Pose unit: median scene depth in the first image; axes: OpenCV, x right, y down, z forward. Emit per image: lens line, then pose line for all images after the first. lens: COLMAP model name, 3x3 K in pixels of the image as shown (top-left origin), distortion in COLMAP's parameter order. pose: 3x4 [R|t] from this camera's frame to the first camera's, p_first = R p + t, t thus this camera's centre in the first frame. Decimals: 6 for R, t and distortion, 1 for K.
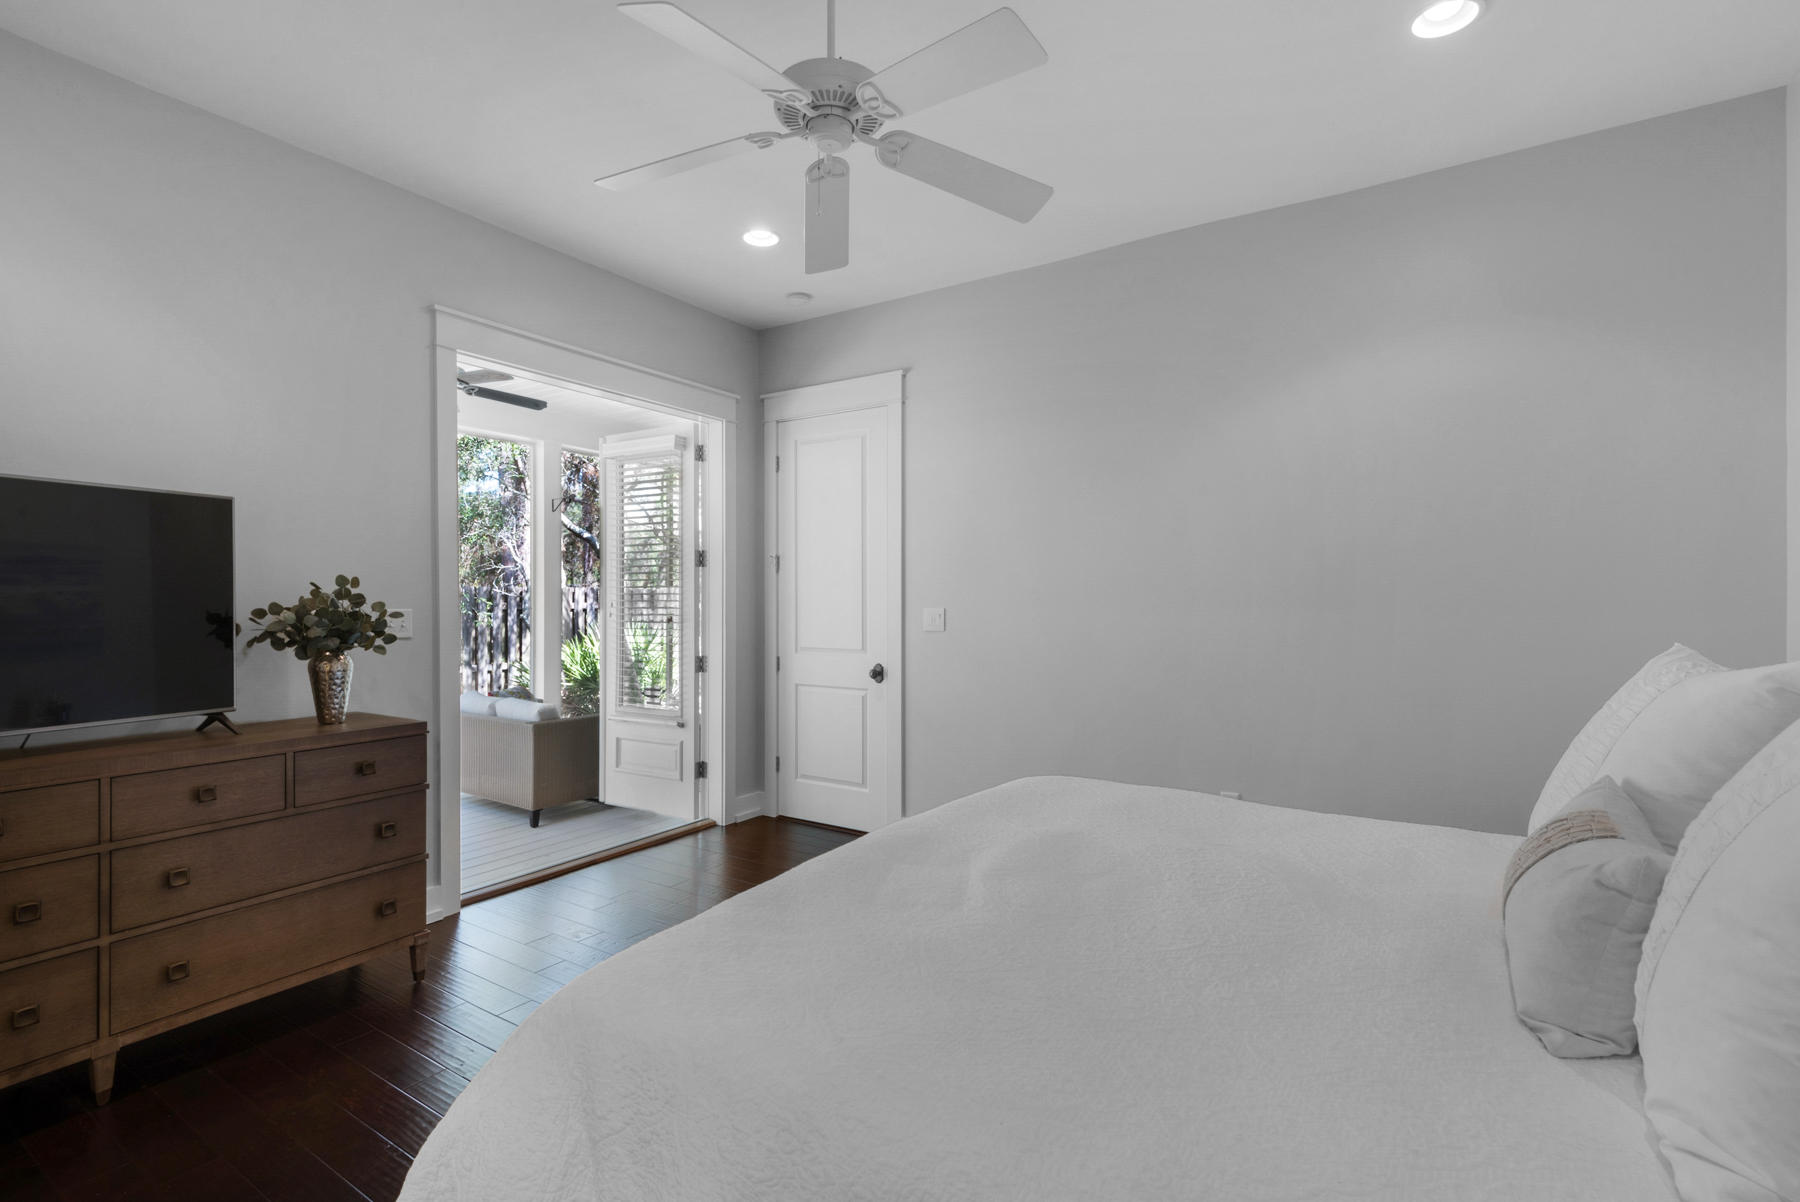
lens RADIAL K [[811.9, 0, 901.5], [0, 811.9, 594.3], [0, 0, 1]] dist [0.005606, -0.005275]
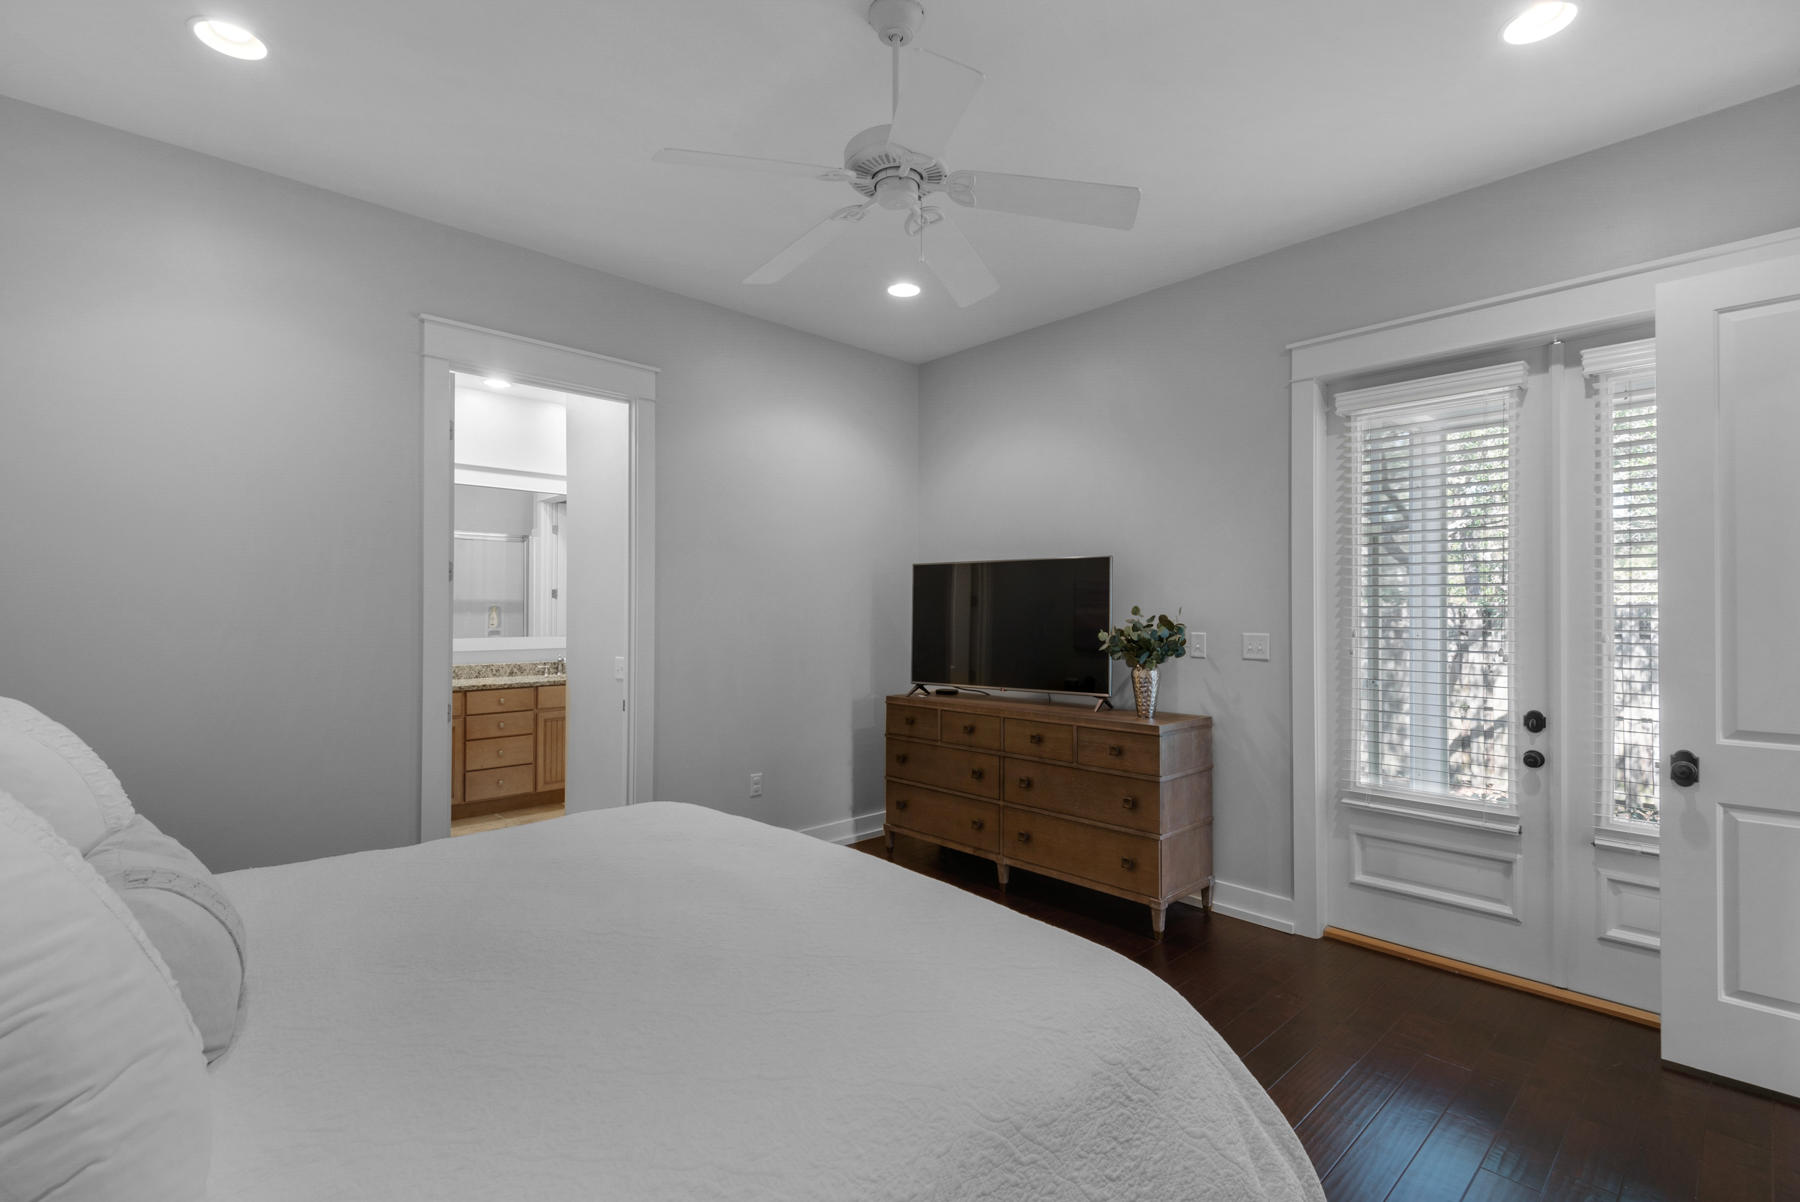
lens RADIAL K [[811.9, 0, 899.7], [0, 811.9, 607.3], [0, 0, 1]] dist [0.005606, -0.005275]
pose [[-0.242651, -0.000963, -0.970113, 0.832612], [0.002783, 0.999995, -0.001689, -0.024261], [0.970110, -0.003110, -0.242647, 1.122620]]
